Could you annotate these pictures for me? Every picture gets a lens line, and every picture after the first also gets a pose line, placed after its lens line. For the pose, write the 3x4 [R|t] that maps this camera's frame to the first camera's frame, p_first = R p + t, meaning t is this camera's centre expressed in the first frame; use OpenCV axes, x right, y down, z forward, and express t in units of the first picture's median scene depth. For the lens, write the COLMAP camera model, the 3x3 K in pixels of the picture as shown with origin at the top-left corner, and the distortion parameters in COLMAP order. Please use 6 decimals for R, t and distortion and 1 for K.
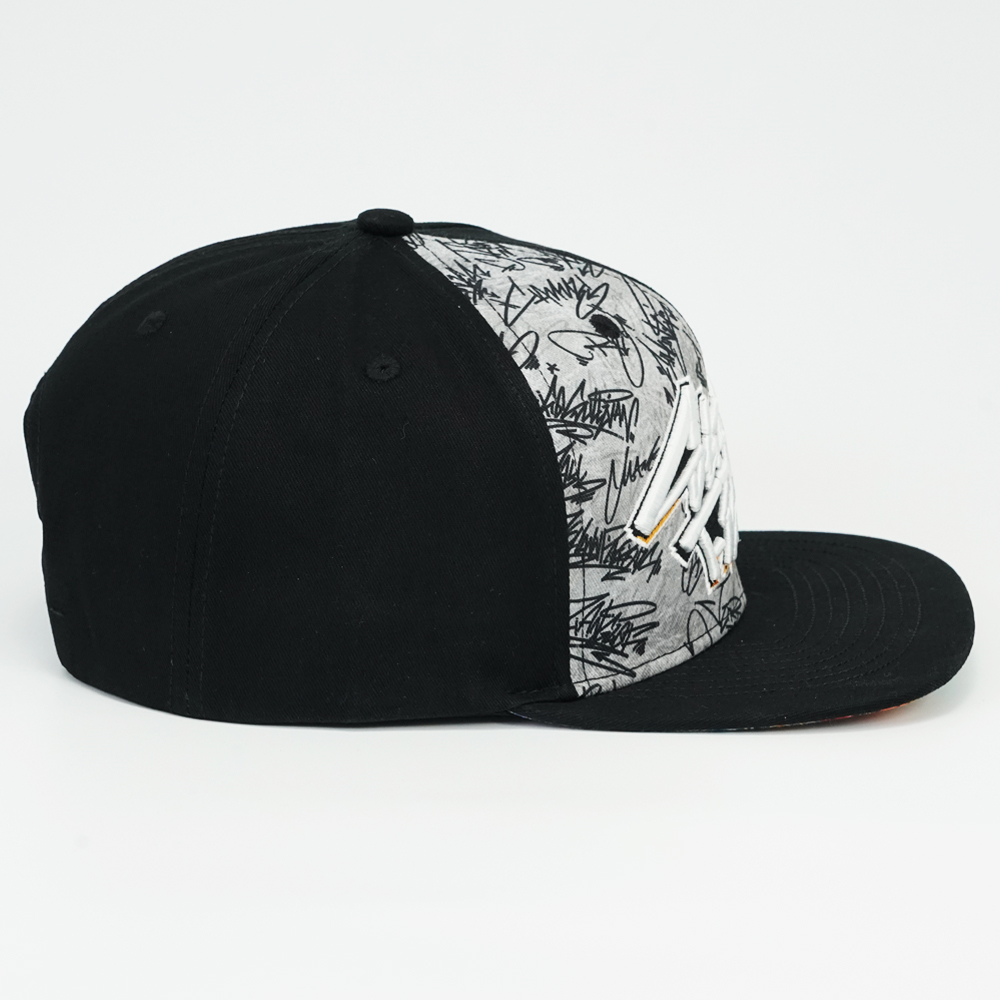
lens RADIAL K [[3471.7, 0, 500.0], [0, 3471.7, 500.0], [0, 0, 1]] dist [0.029596, 0.134611]
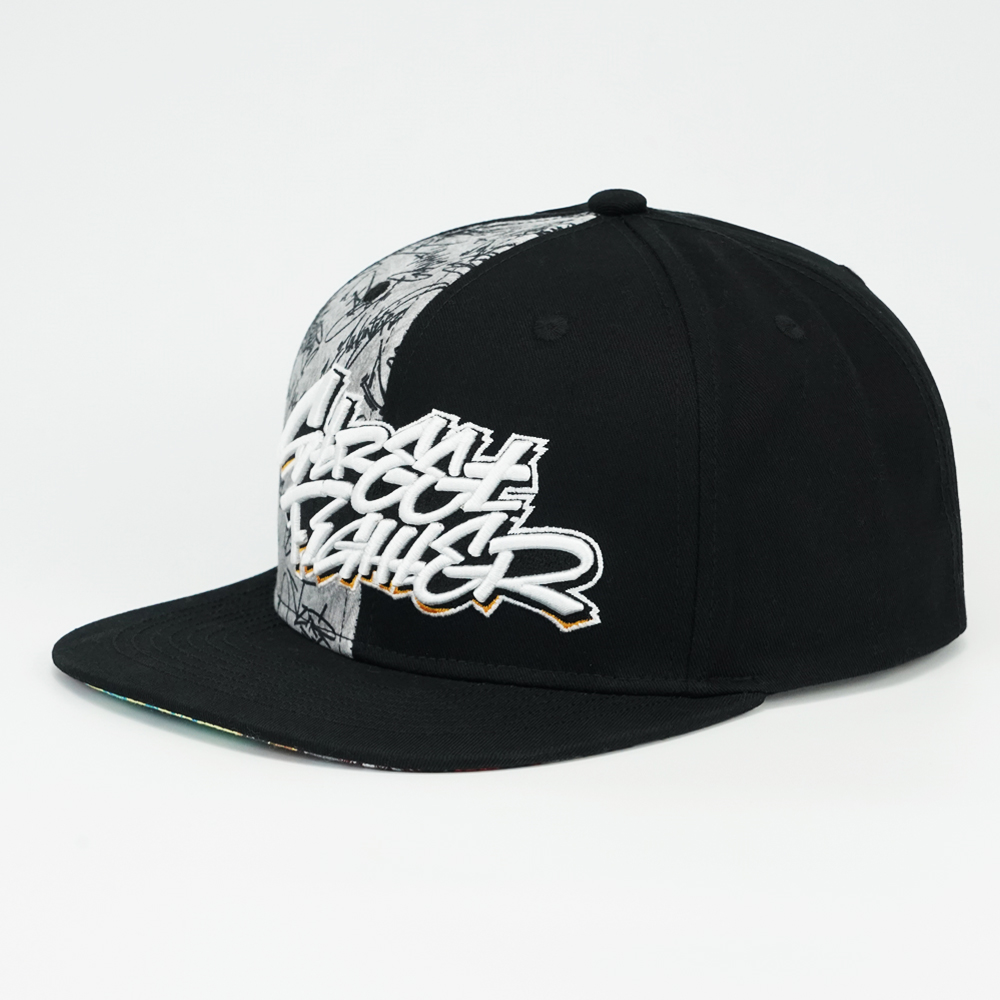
lens RADIAL K [[3471.7, 0, 500.0], [0, 3471.7, 500.0], [0, 0, 1]] dist [0.029596, 0.134611]
pose [[-0.659726, 0.193181, -0.726253, 0.762846], [-0.206028, 0.882877, 0.421997, -0.436572], [0.722713, 0.428030, -0.542656, 1.626278]]
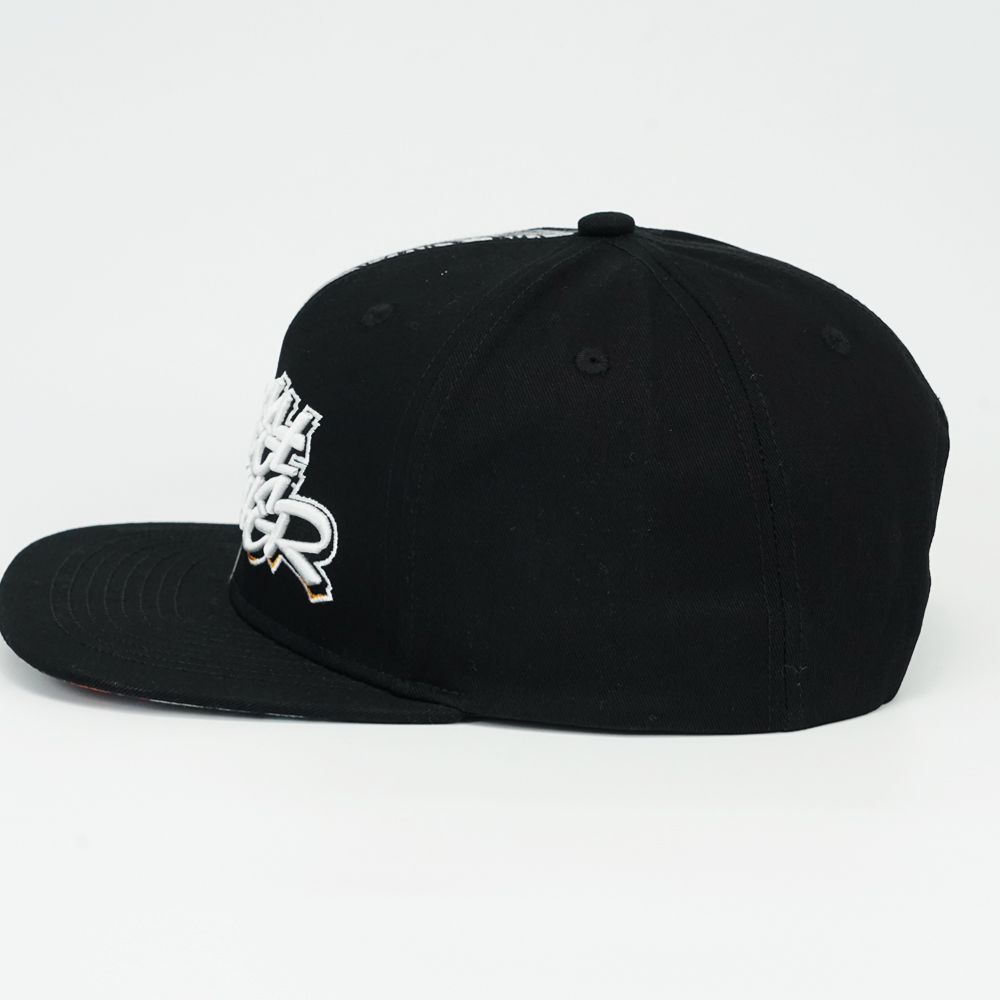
lens RADIAL K [[3471.7, 0, 500.0], [0, 3471.7, 500.0], [0, 0, 1]] dist [0.029596, 0.134611]
pose [[-0.998357, -0.017391, -0.054590, 0.052530], [-0.042710, 0.861003, 0.506803, -0.537237], [0.038188, 0.508302, -0.860332, 1.983773]]
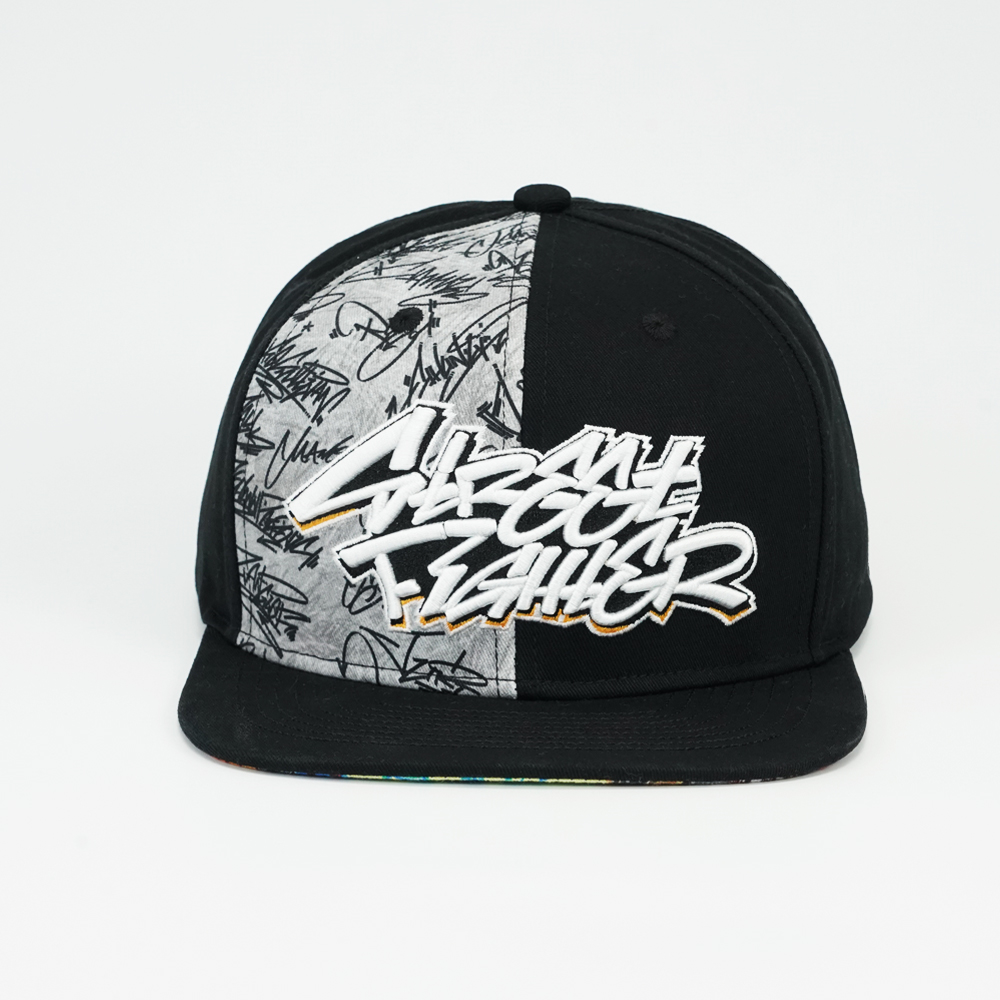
lens RADIAL K [[3471.7, 0, 500.0], [0, 3471.7, 500.0], [0, 0, 1]] dist [0.029596, 0.134611]
pose [[0.002036, 0.257295, -0.966331, 0.980050], [-0.284268, 0.926615, 0.246122, -0.250301], [0.958743, 0.274196, 0.075028, 0.983784]]
